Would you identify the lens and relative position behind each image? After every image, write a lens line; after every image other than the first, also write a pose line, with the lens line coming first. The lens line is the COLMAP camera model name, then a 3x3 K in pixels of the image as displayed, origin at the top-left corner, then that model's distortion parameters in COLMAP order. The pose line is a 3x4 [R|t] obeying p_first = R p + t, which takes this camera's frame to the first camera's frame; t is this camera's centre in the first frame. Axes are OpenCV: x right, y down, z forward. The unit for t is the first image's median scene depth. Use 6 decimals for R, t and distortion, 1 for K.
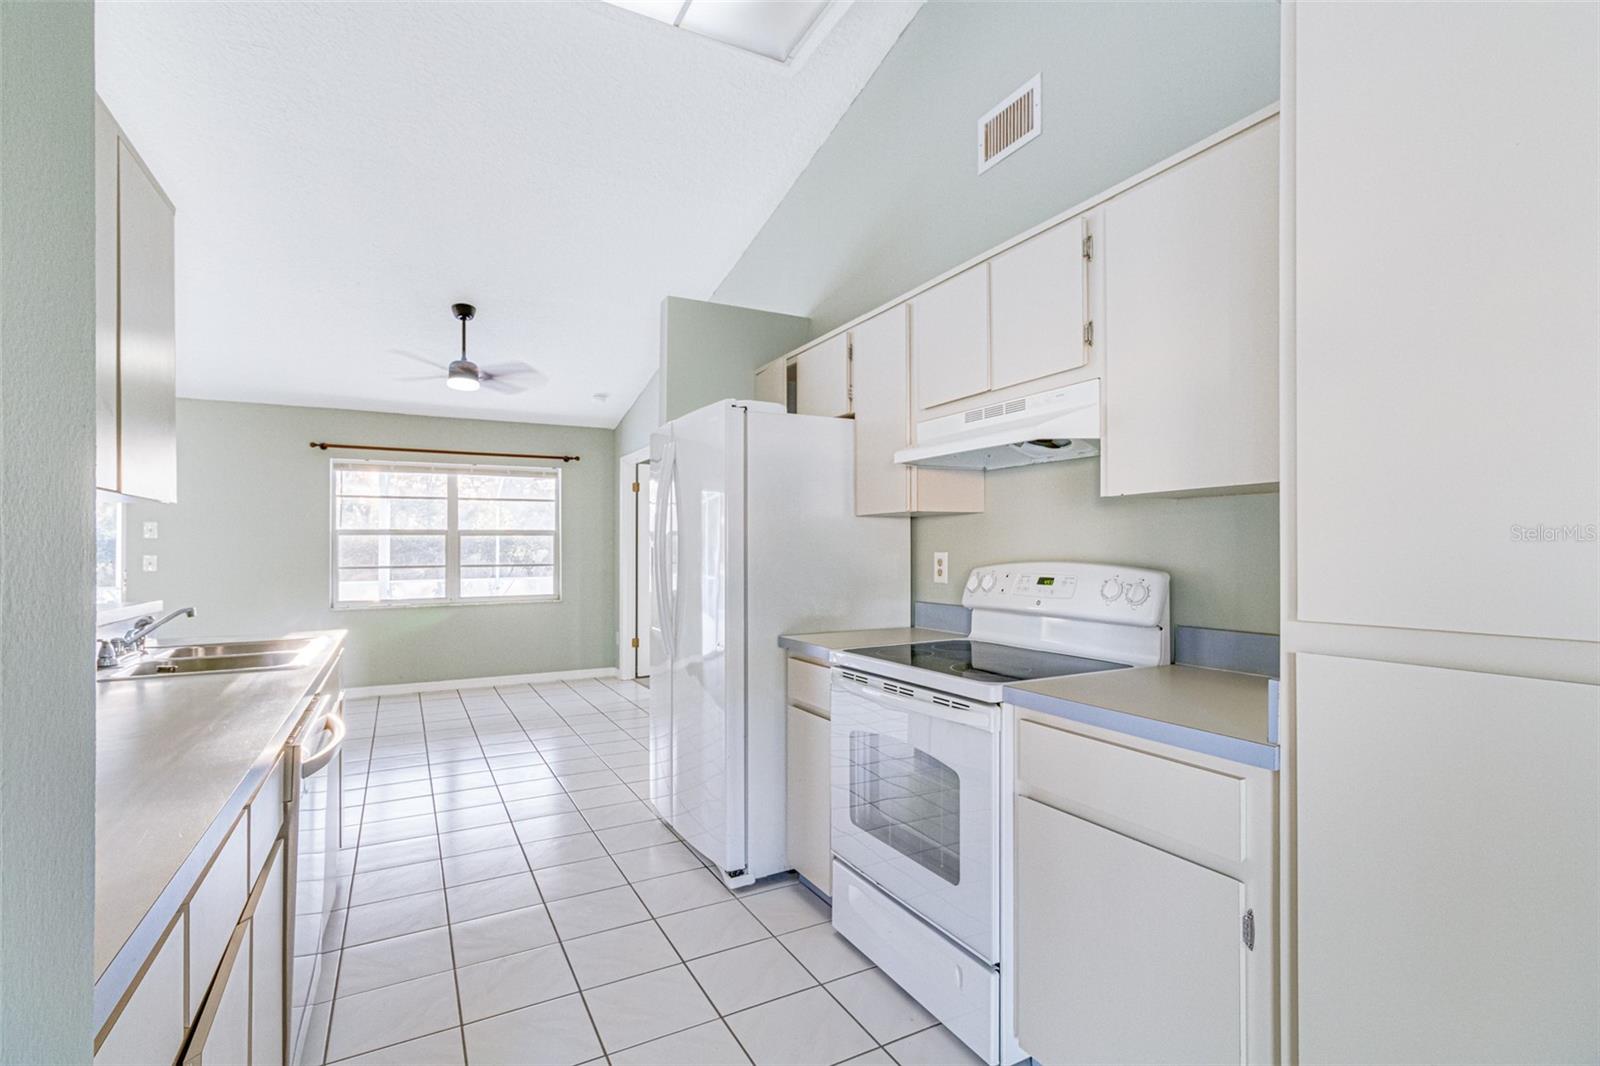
lens RADIAL K [[741.0, 0, 807.1], [0, 741.0, 542.8], [0, 0, 1]] dist [0.008613, -0.002353]
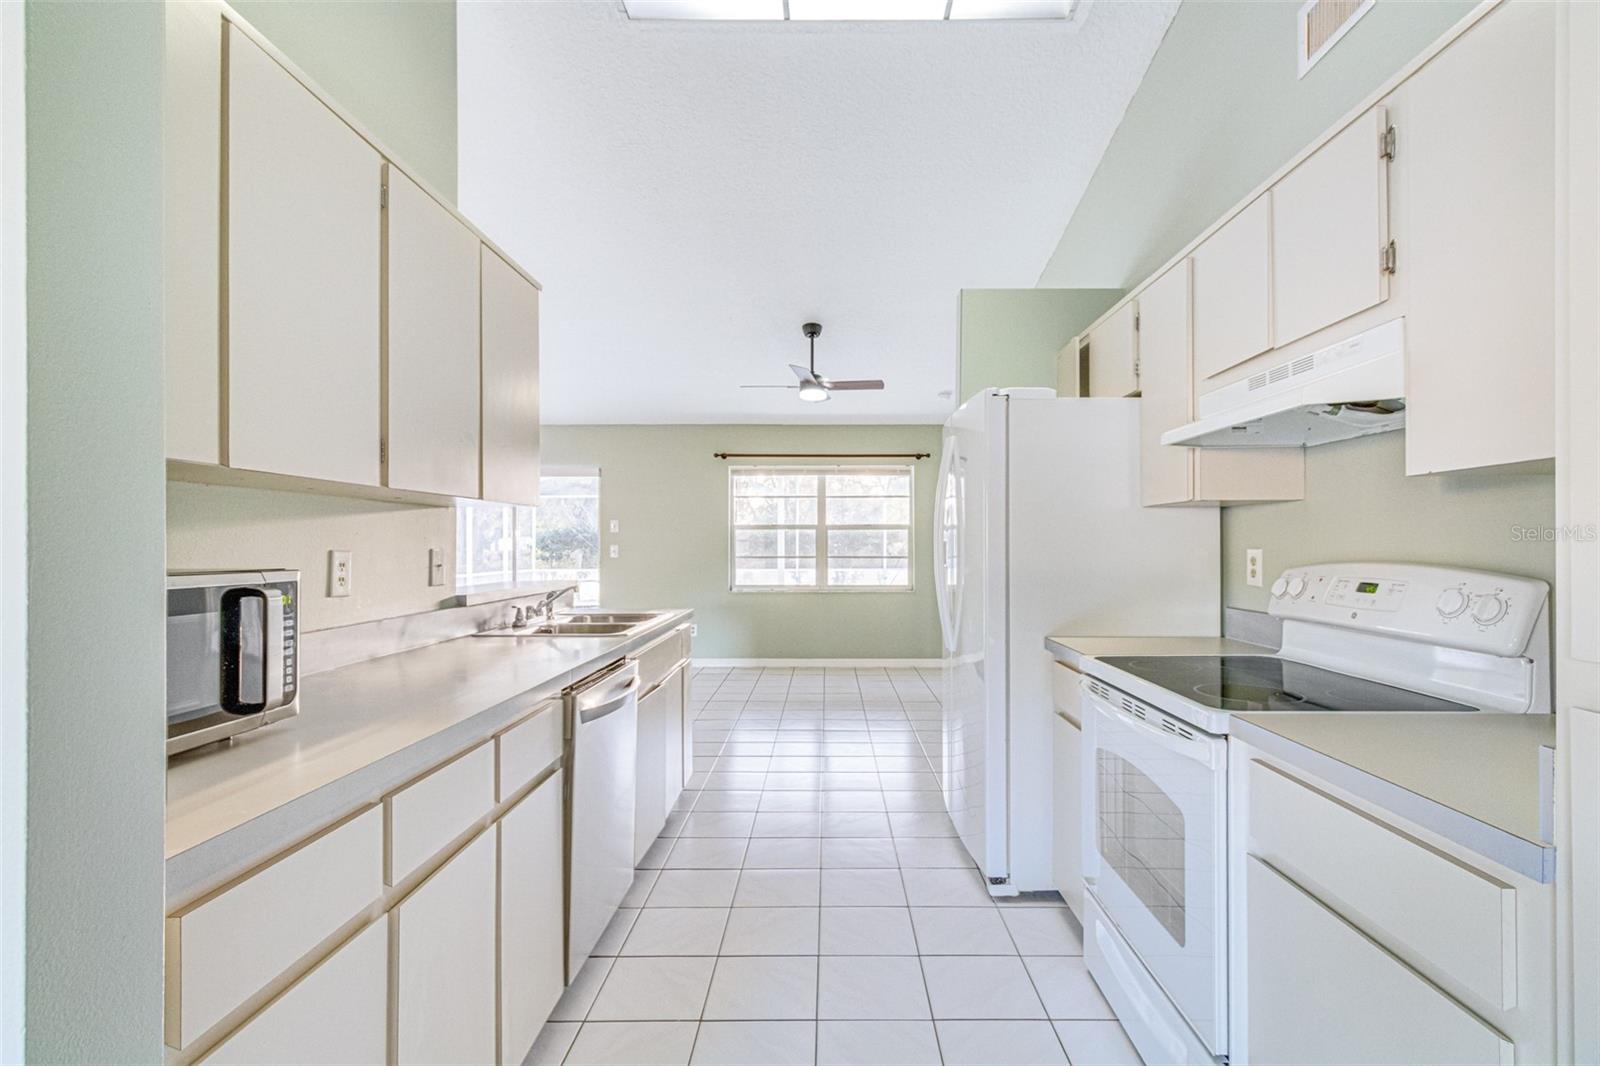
lens RADIAL K [[741.0, 0, 843.9], [0, 741.0, 537.6], [0, 0, 1]] dist [0.008613, -0.002353]
pose [[0.884675, 0.002918, -0.466198, 0.162232], [-0.002318, 0.999996, 0.001861, -0.000496], [0.466202, -0.000565, 0.884678, 0.052530]]
